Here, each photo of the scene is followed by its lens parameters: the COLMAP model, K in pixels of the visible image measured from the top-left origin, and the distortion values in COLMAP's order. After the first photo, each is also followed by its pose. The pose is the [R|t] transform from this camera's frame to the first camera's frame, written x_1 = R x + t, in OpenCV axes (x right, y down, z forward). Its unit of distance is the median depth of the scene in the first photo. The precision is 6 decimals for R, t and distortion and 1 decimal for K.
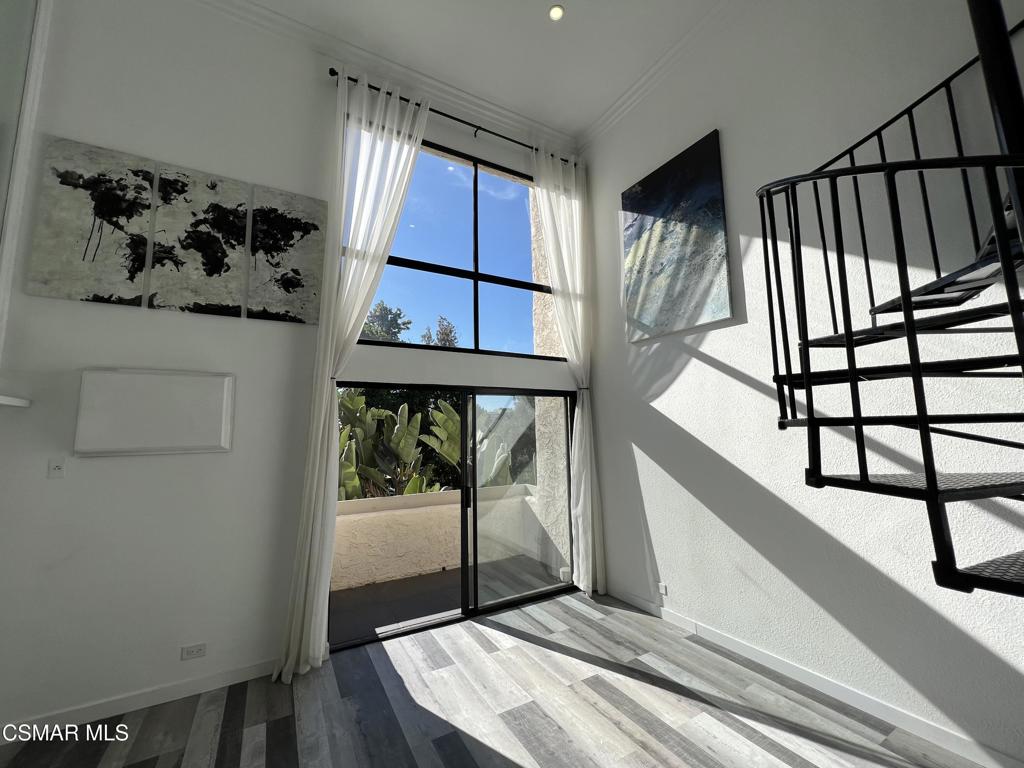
lens RADIAL K [[411.7, 0, 508.8], [0, 411.7, 382.2], [0, 0, 1]] dist [-0.002687, 0.000649]
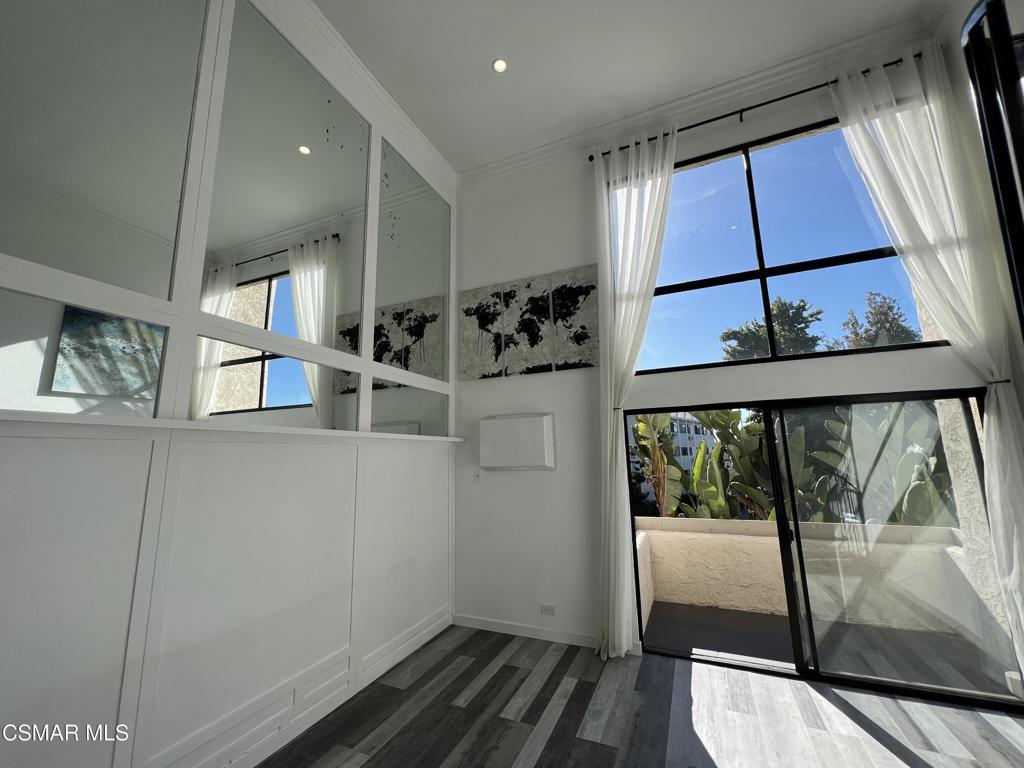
lens RADIAL K [[411.7, 0, 508.8], [0, 411.7, 382.2], [0, 0, 1]] dist [-0.002687, 0.000649]
pose [[0.588331, -0.136510, -0.797014, 0.347074], [0.109376, 0.990023, -0.088830, -0.014295], [0.801189, -0.034913, 0.597393, 0.054235]]
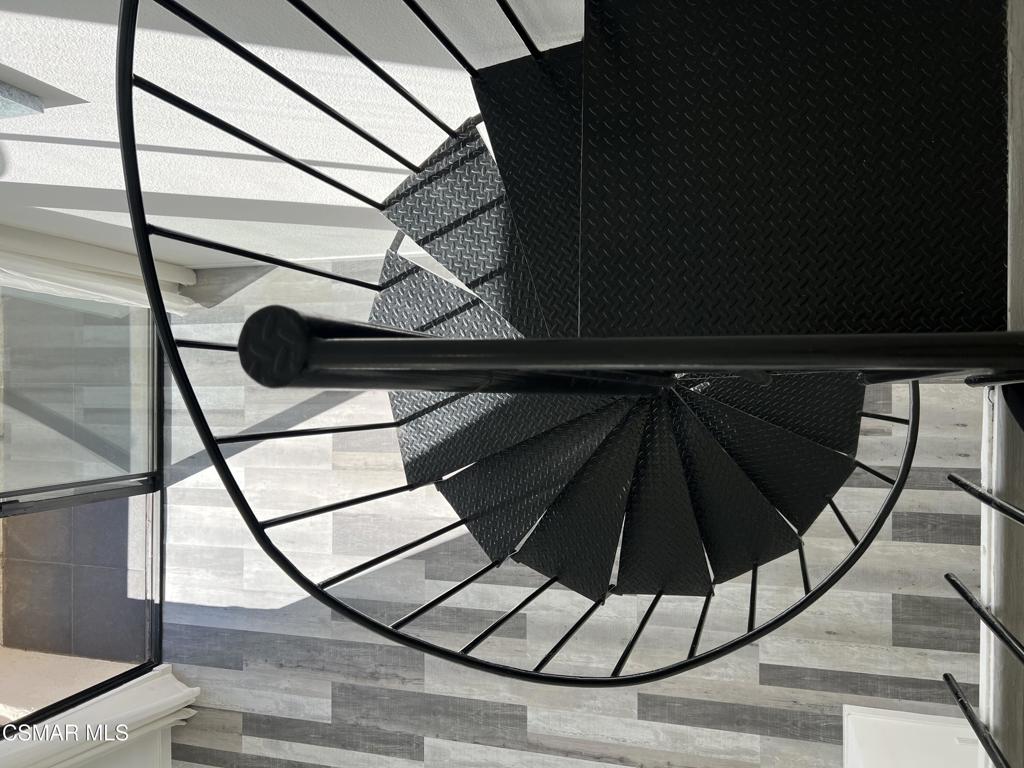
lens RADIAL K [[769.3, 0, 513.9], [0, 769.3, 387.9], [0, 0, 1]] dist [0.016678, -0.005461]
pose [[0.479591, -0.868762, -0.123468, 0.620257], [0.173787, -0.043880, 0.983805, -0.784928], [-0.860111, -0.493281, 0.129935, 0.434570]]
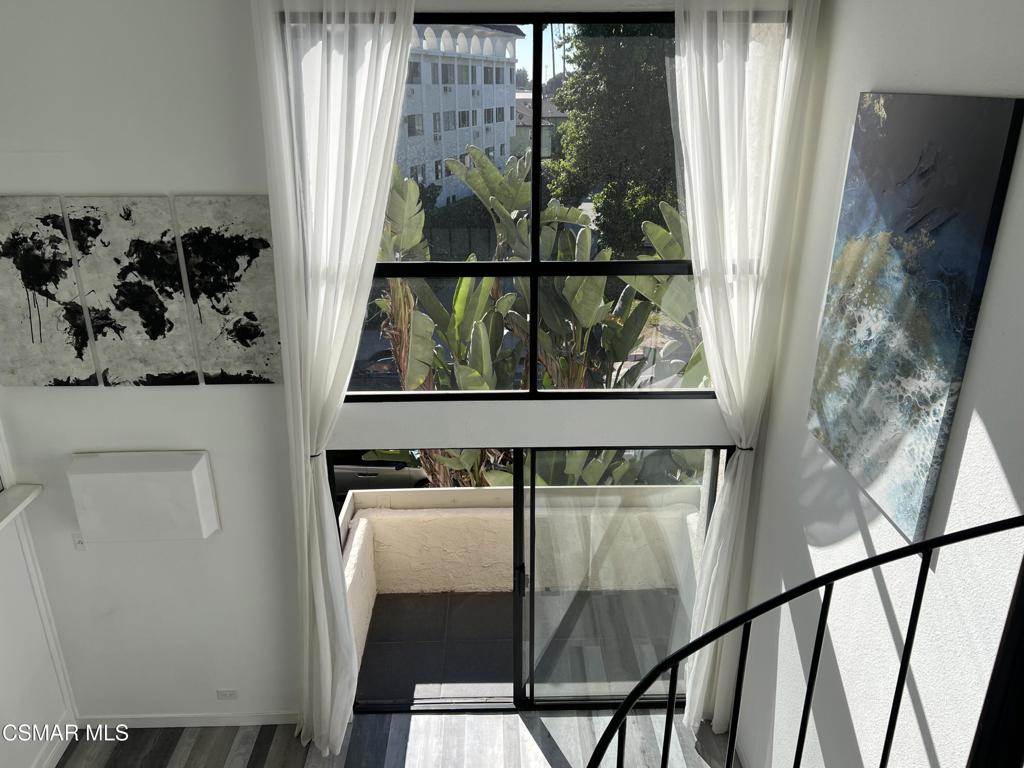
lens RADIAL K [[769.3, 0, 513.9], [0, 769.3, 387.9], [0, 0, 1]] dist [0.016678, -0.005461]
pose [[0.882286, 0.190411, -0.430482, 0.485987], [0.040684, 0.880262, 0.472741, -0.789982], [0.468952, -0.434607, 0.768896, 0.149974]]
